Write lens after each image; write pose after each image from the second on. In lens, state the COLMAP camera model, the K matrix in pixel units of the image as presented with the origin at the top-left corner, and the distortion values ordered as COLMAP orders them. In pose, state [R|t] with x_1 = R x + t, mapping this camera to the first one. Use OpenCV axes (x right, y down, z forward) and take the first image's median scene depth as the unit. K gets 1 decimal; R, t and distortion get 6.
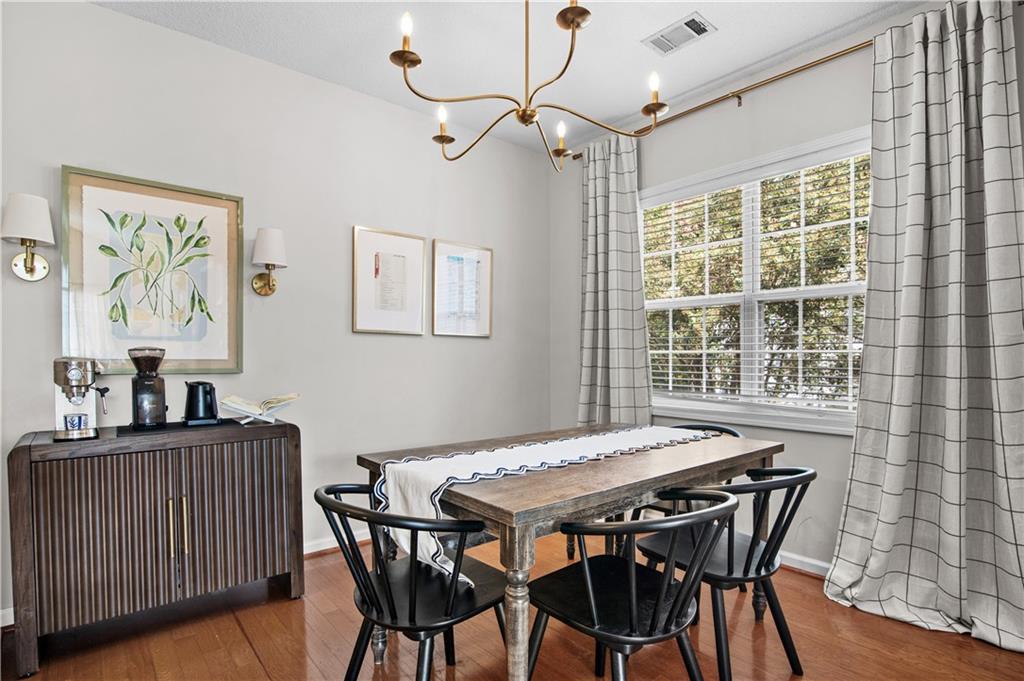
lens RADIAL K [[511.1, 0, 509.5], [0, 511.1, 362.8], [0, 0, 1]] dist [-0.011959, 0.000556]
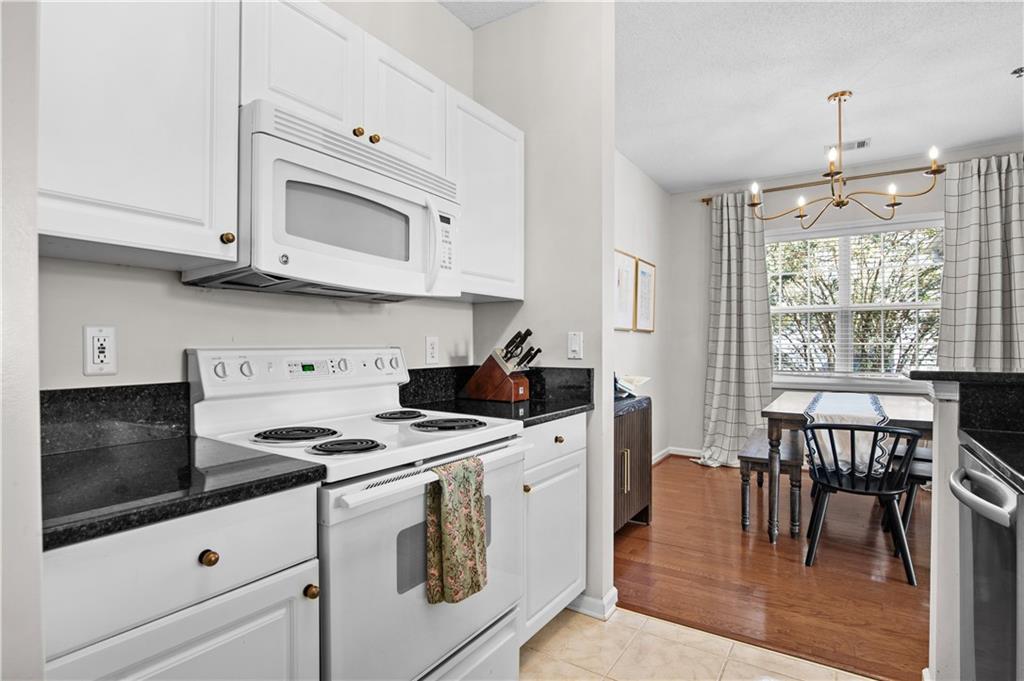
lens RADIAL K [[511.1, 0, 516.0], [0, 511.1, 346.8], [0, 0, 1]] dist [-0.011959, 0.000556]
pose [[0.955143, -0.001225, 0.296142, -1.140003], [0.004424, 0.999939, -0.010133, -0.003160], [-0.296112, 0.010989, 0.955090, -0.207710]]
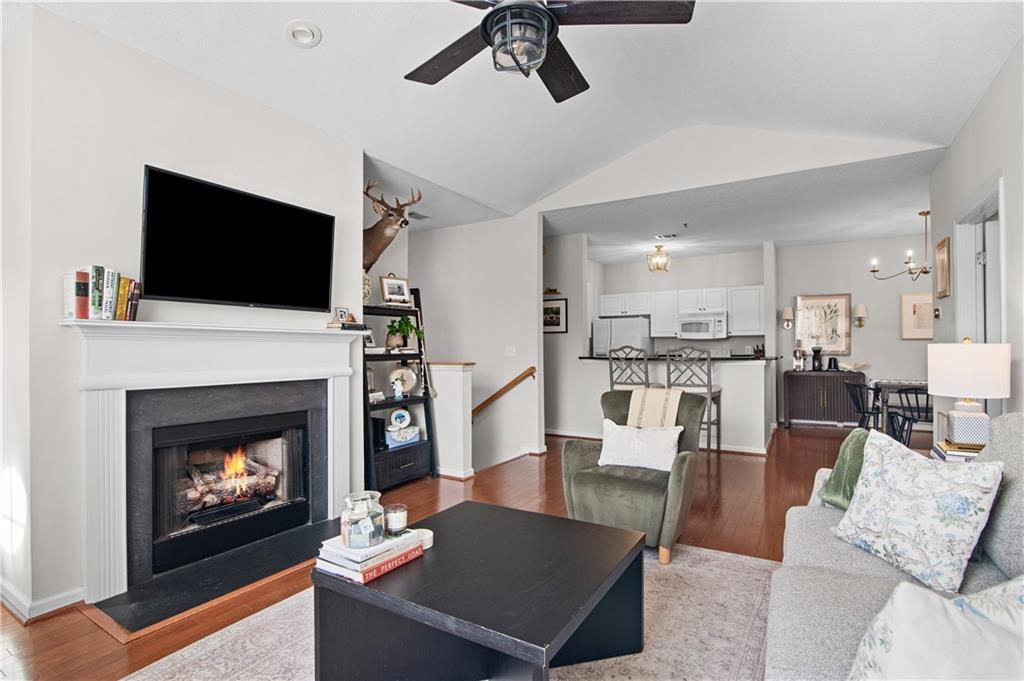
lens RADIAL K [[496.1, 0, 520.7], [0, 496.1, 344.7], [0, 0, 1]] dist [-0.004880, -0.001448]
pose [[0.333060, -0.004037, -0.942897, 1.567887], [-0.007186, 0.999951, -0.006819, -0.008220], [0.942878, 0.009047, 0.333015, -1.768797]]
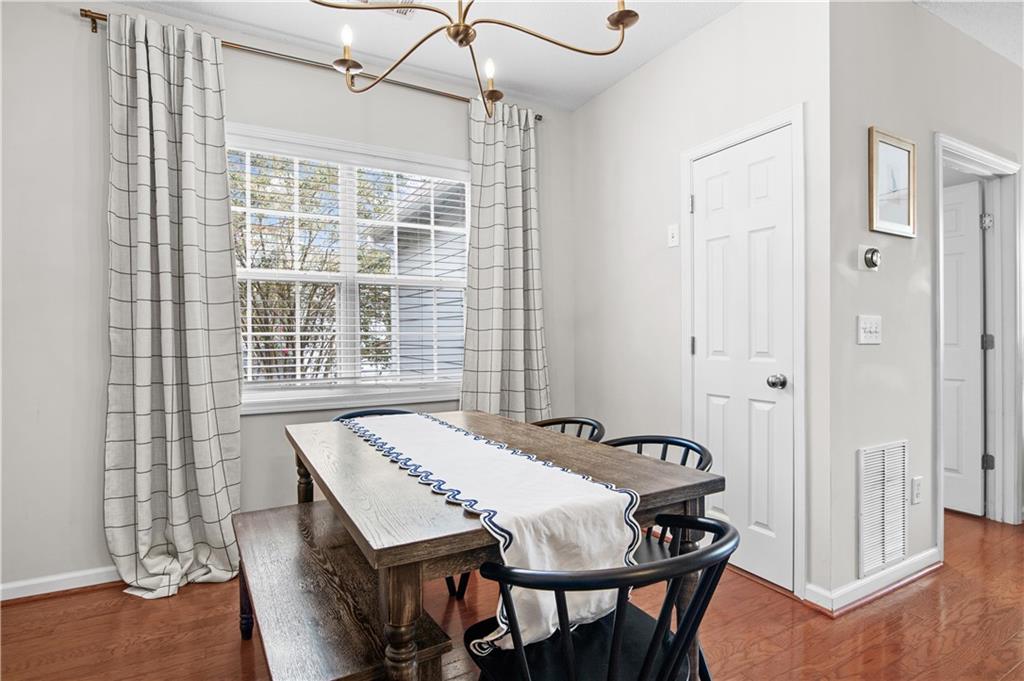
lens RADIAL K [[511.1, 0, 506.1], [0, 511.1, 339.1], [0, 0, 1]] dist [-0.011959, 0.000556]
pose [[0.192934, -0.008193, 0.981177, -0.559344], [0.020756, 0.999775, 0.004267, -0.011670], [-0.980992, 0.019542, 0.193061, 0.617106]]
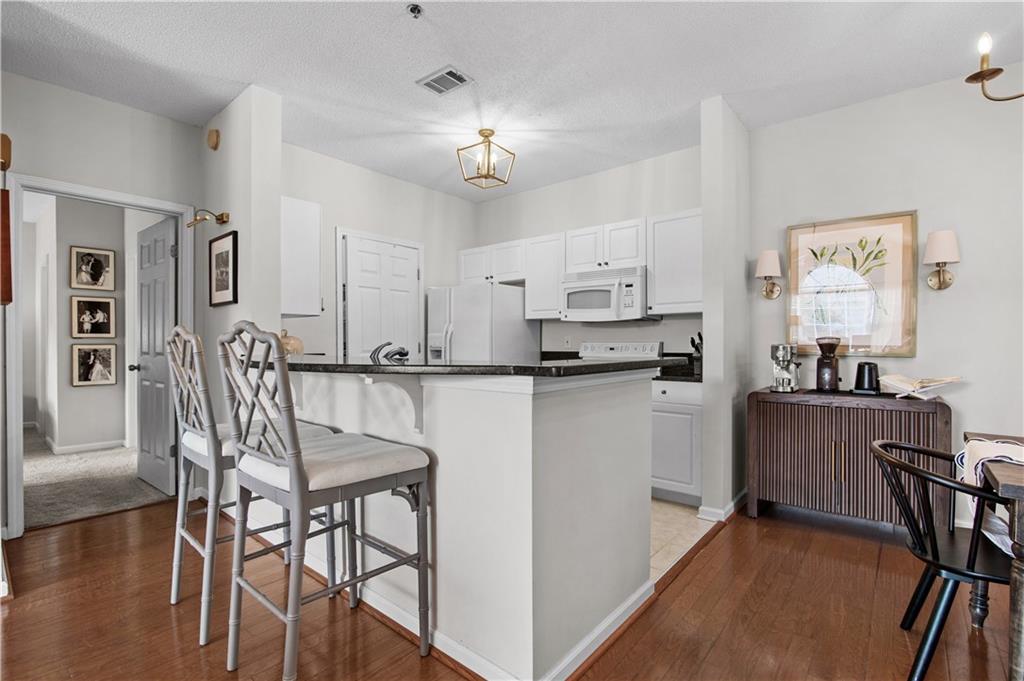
lens RADIAL K [[471.9, 0, 521.4], [0, 471.9, 345.6], [0, 0, 1]] dist [-0.009374, 0.000584]
pose [[0.185748, 0.009213, -0.982554, 0.407546], [-0.013075, 0.999891, 0.006904, -0.003129], [0.982510, 0.011564, 0.185849, -0.113932]]
